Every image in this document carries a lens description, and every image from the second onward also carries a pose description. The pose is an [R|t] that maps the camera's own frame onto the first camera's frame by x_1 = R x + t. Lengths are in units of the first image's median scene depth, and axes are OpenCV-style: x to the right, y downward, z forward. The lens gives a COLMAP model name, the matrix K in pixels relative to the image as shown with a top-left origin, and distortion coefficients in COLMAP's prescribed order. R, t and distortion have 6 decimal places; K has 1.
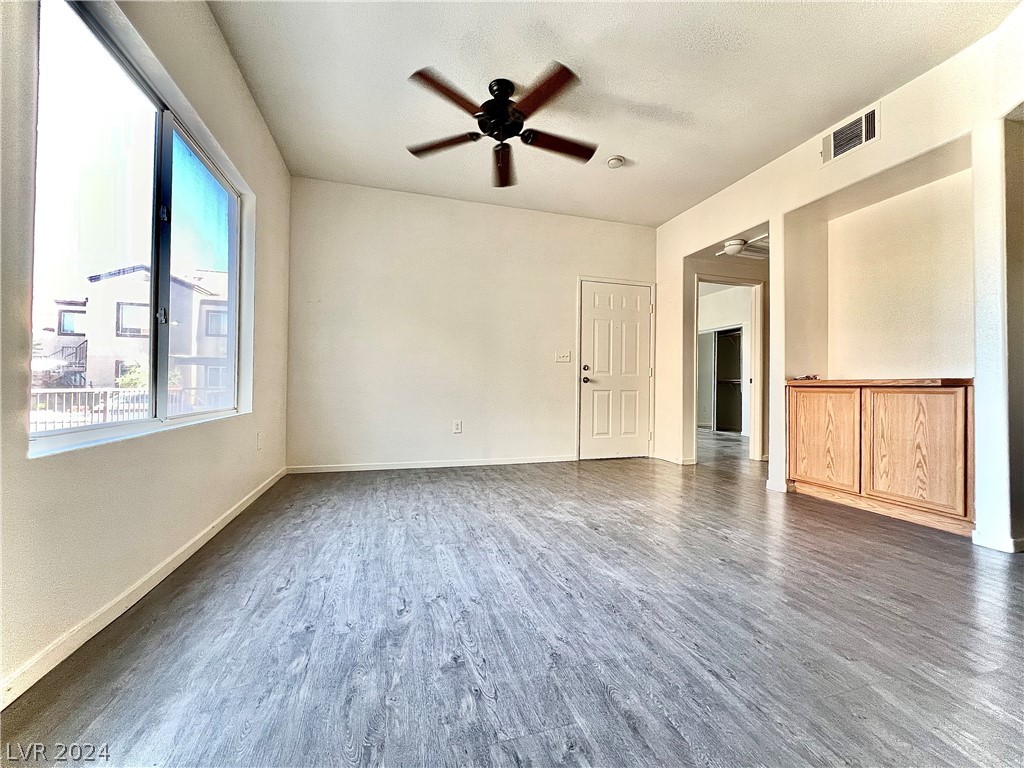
lens RADIAL K [[408.6, 0, 513.5], [0, 408.6, 383.6], [0, 0, 1]] dist [-0.002680, 0.000310]
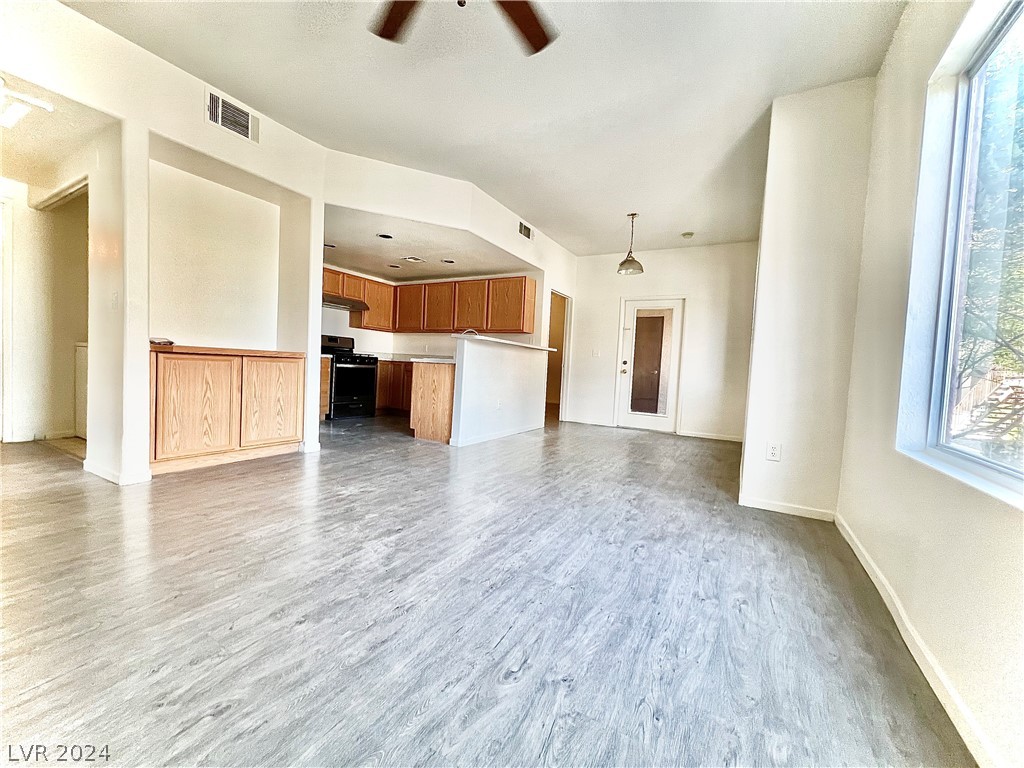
lens RADIAL K [[408.6, 0, 513.5], [0, 408.6, 383.6], [0, 0, 1]] dist [-0.002680, 0.000310]
pose [[-0.687119, -0.079021, 0.722235, -0.617169], [-0.065823, 0.996750, 0.046434, -0.022325], [-0.723557, -0.015634, -0.690088, 1.504339]]
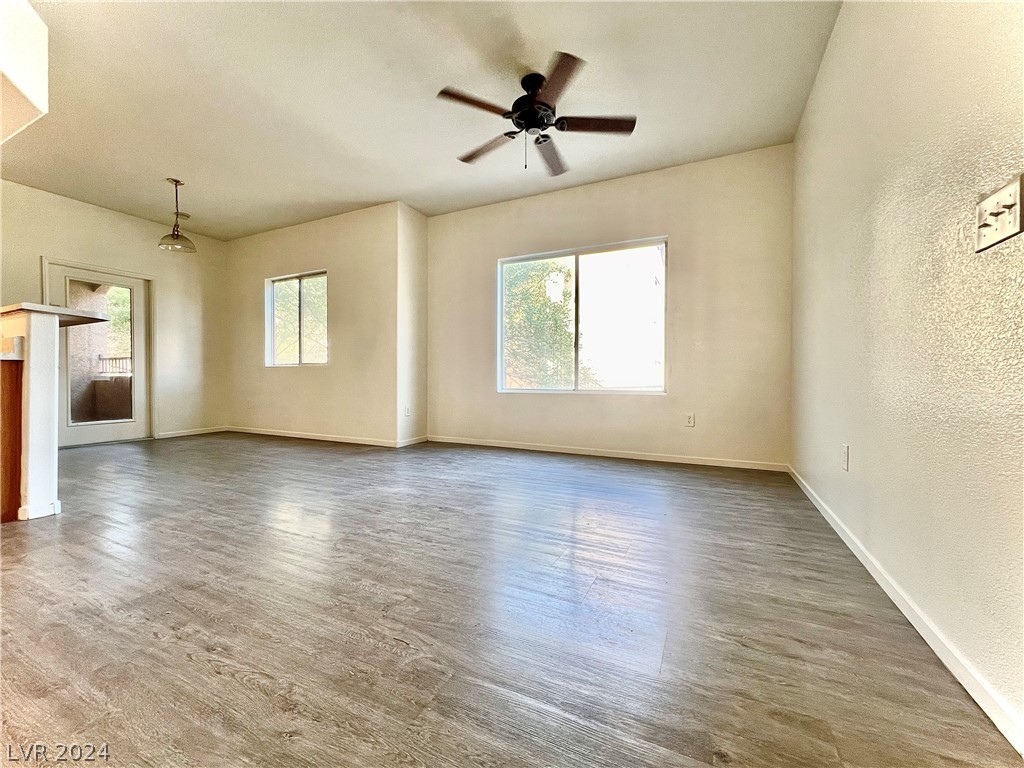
lens RADIAL K [[408.6, 0, 513.5], [0, 408.6, 383.6], [0, 0, 1]] dist [-0.002680, 0.000310]
pose [[-0.675720, -0.004177, -0.737146, 0.879743], [-0.007273, 0.999973, 0.001002, 0.039567], [0.737122, 0.006038, -0.675733, 1.913625]]
